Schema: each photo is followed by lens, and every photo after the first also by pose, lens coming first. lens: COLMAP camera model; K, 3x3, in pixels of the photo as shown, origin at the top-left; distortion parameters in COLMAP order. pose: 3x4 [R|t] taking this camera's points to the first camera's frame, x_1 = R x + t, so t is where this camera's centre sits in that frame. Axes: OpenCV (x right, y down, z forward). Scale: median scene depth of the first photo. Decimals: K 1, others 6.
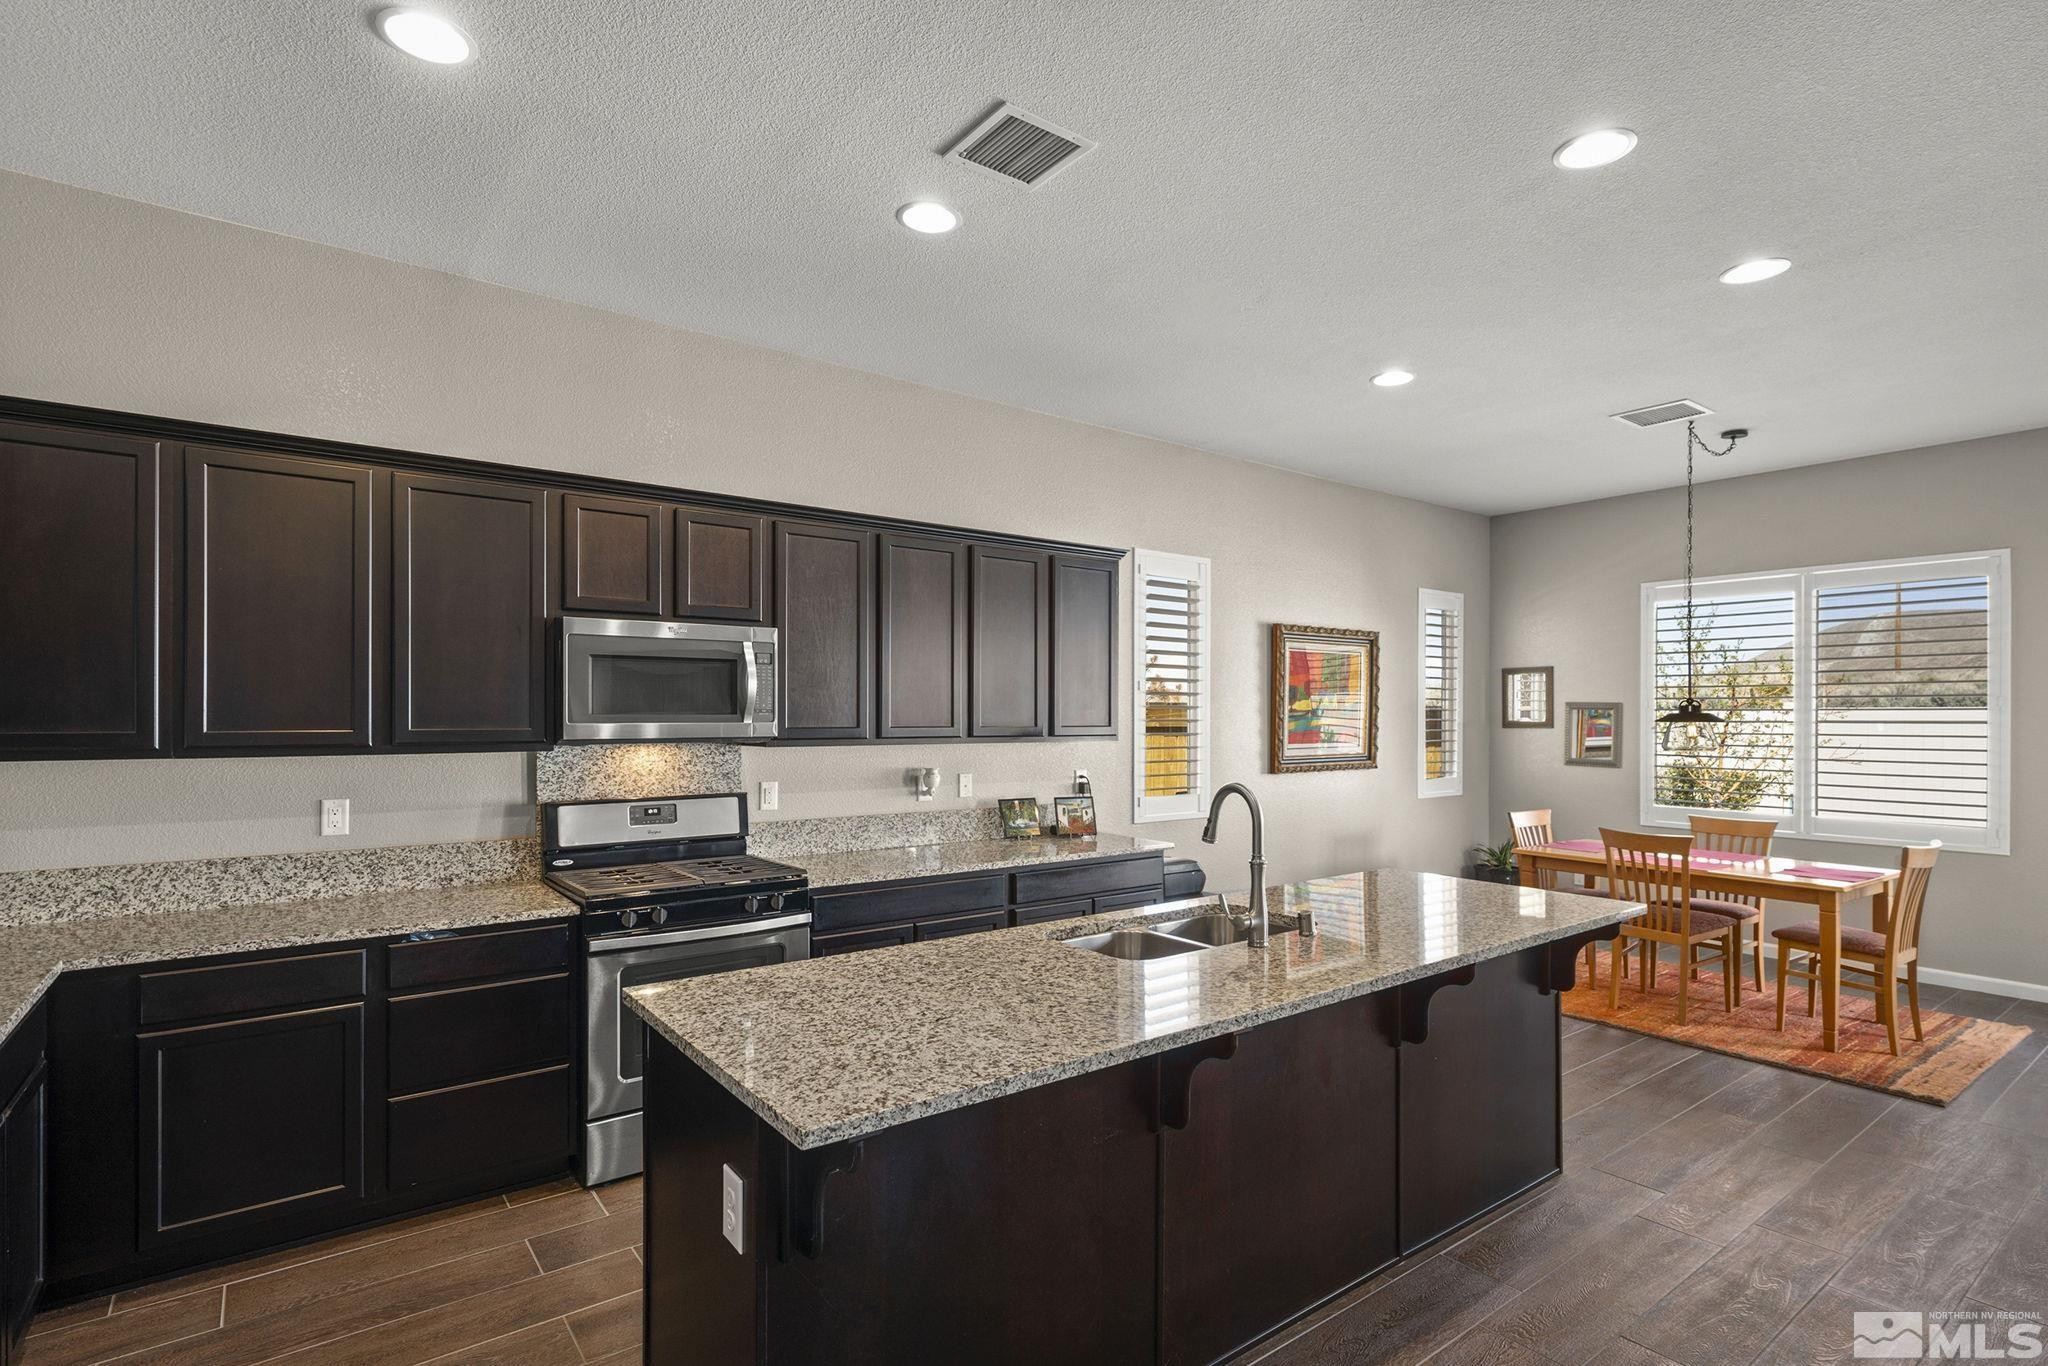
lens RADIAL K [[992.8, 0, 1006.1], [0, 992.8, 703.3], [0, 0, 1]] dist [-0.004841, 0.000780]
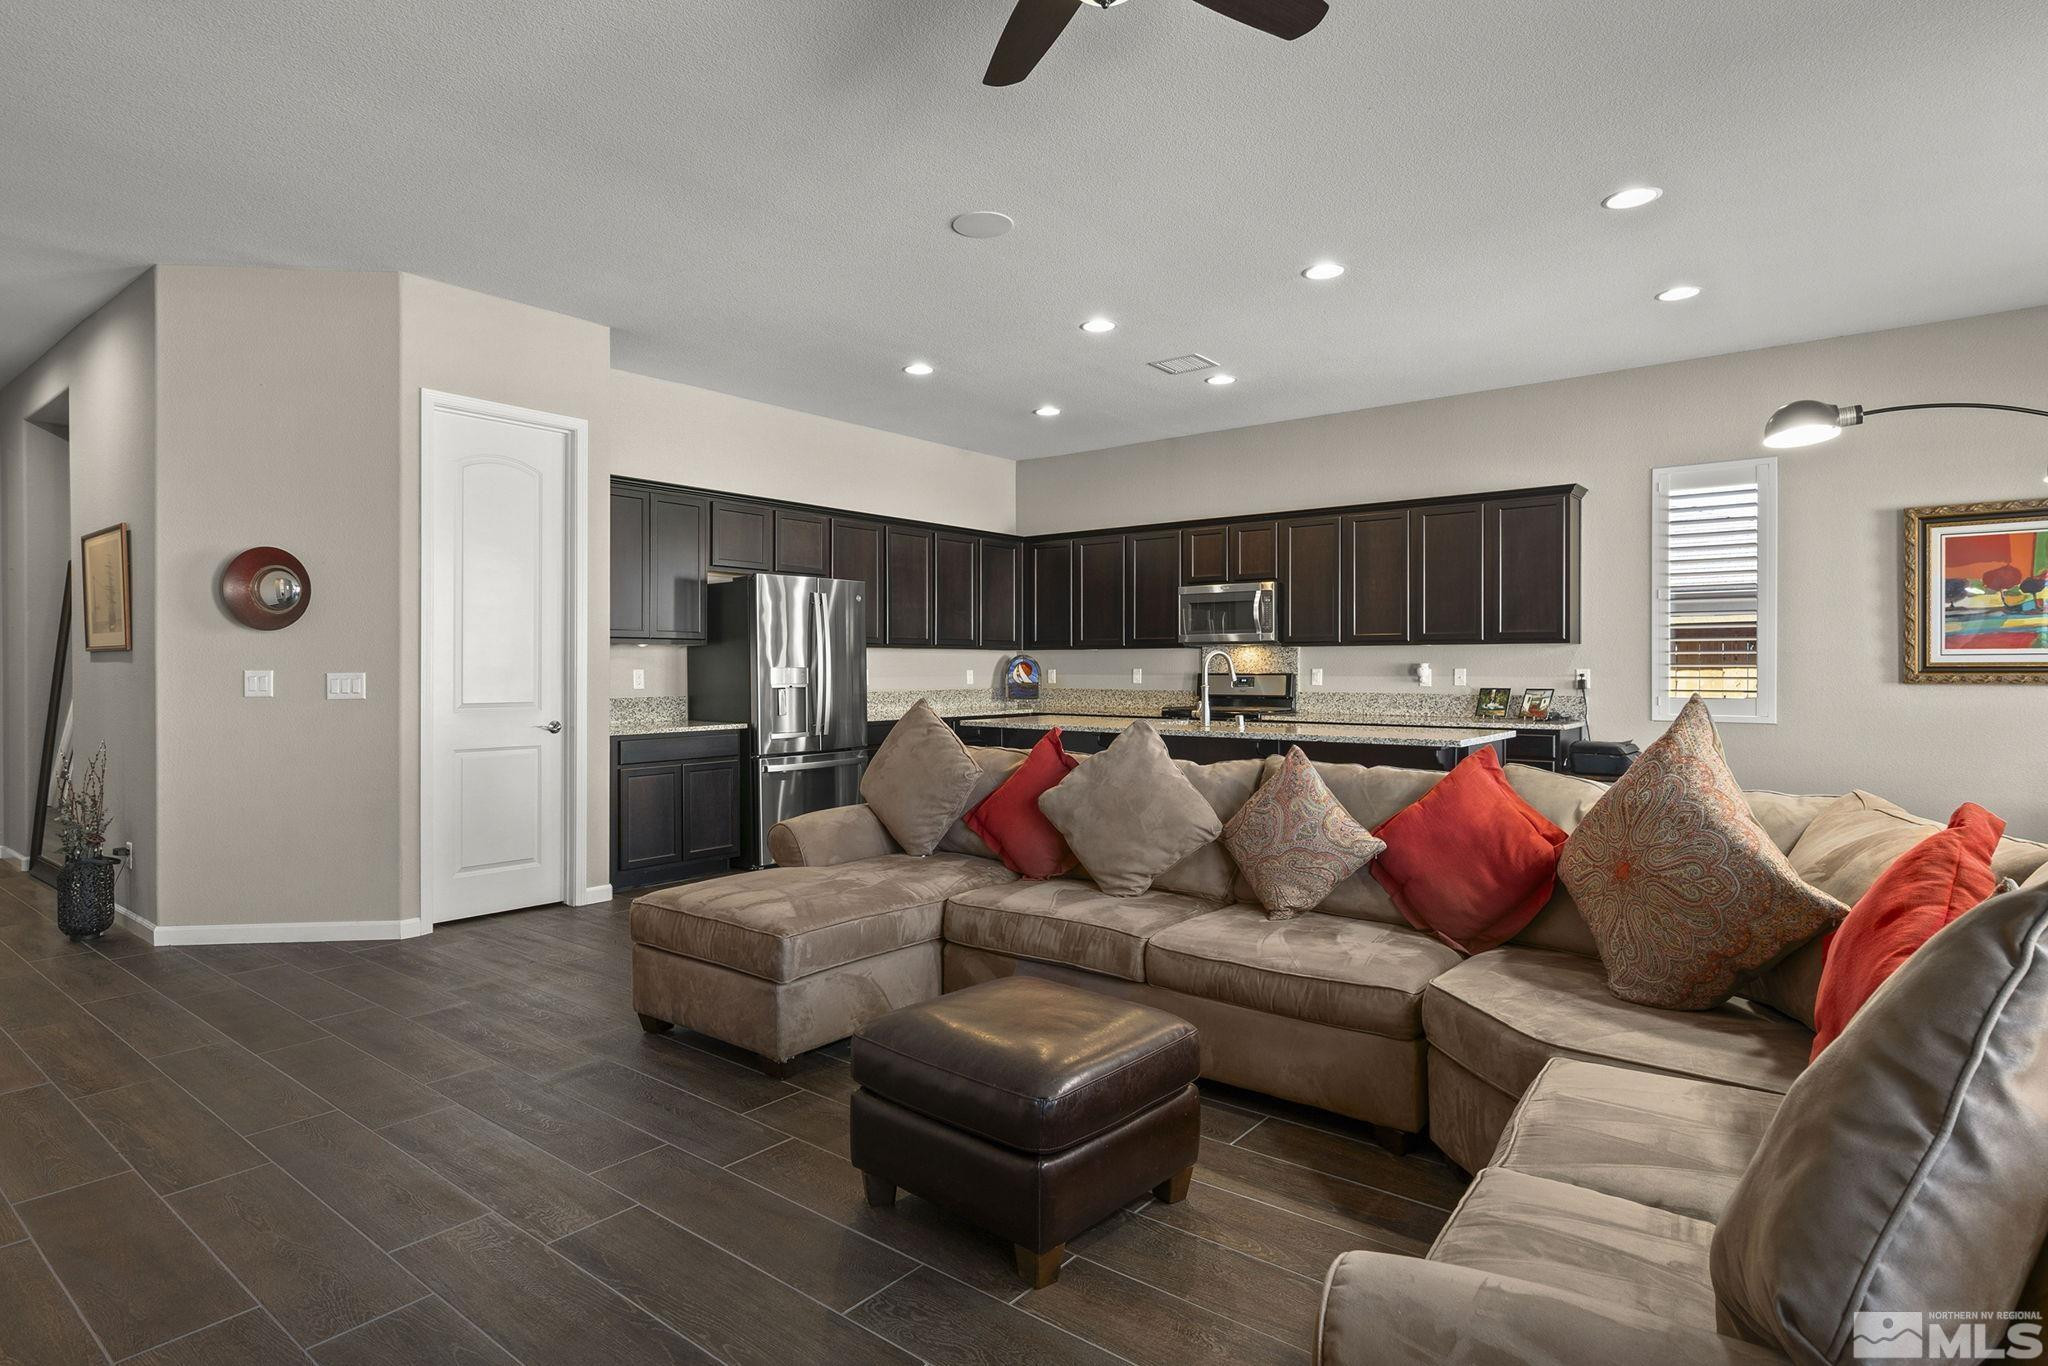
lens RADIAL K [[1108.8, 0, 1012.2], [0, 1108.8, 677.0], [0, 0, 1]] dist [0.048862, 0.001053]
pose [[0.267050, 0.008221, -0.963648, 1.302193], [0.011905, 0.999859, 0.011829, 0.056562], [0.963609, -0.014631, 0.266915, -0.016414]]
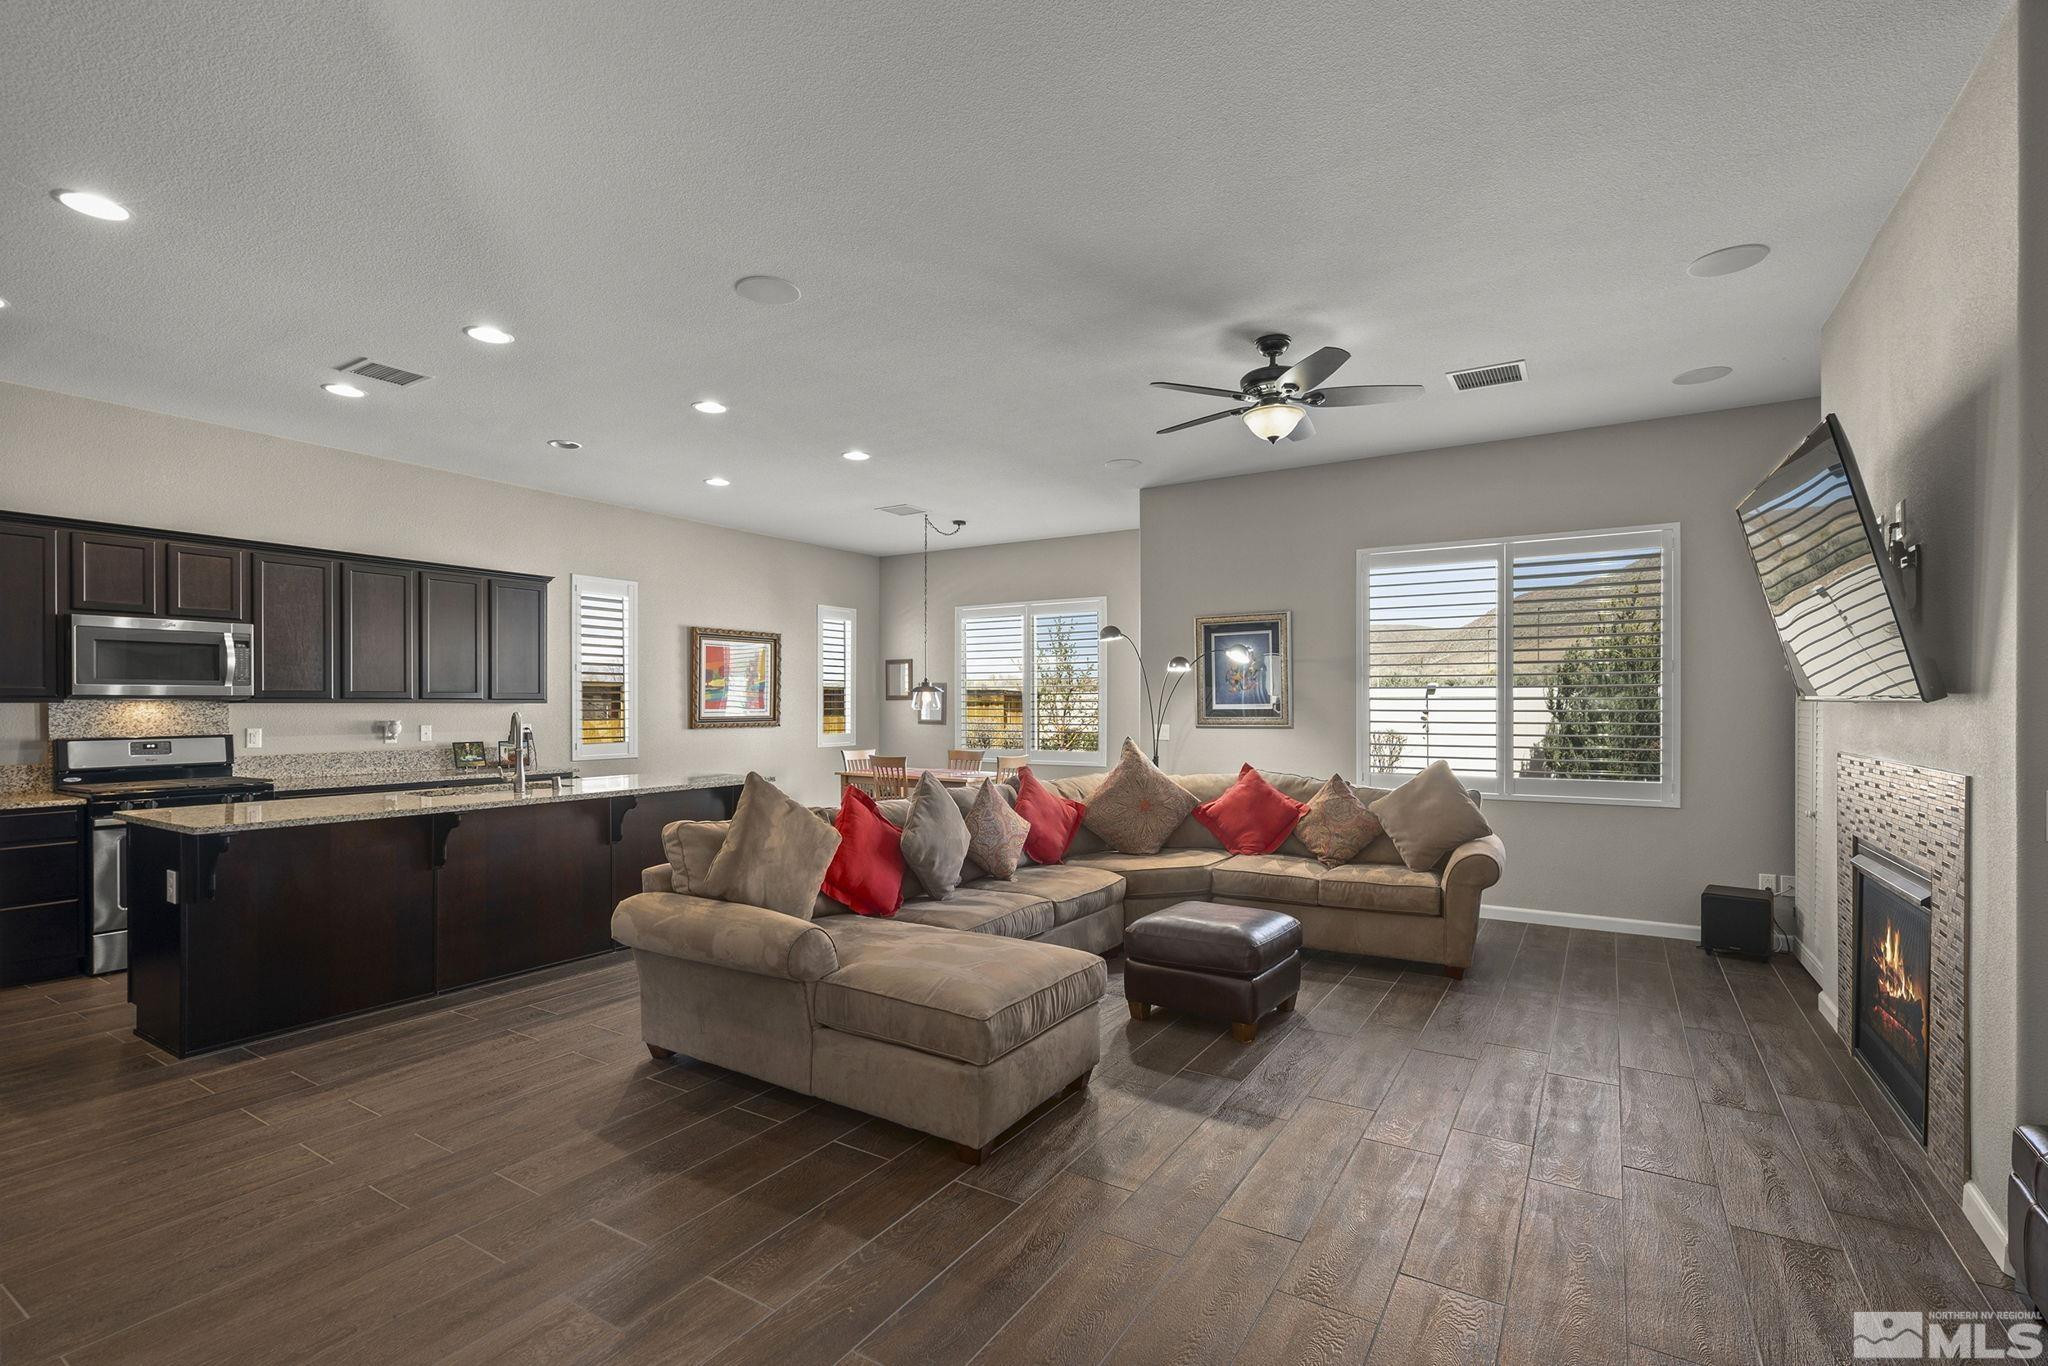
lens RADIAL K [[951.1, 0, 1015.1], [0, 951.1, 702.5], [0, 0, 1]] dist [-0.000900, 0.002587]
pose [[0.934676, -0.001655, 0.355498, 0.275378], [-0.001830, 0.999954, 0.009466, 0.022394], [-0.355497, -0.009498, 0.934629, -0.628191]]
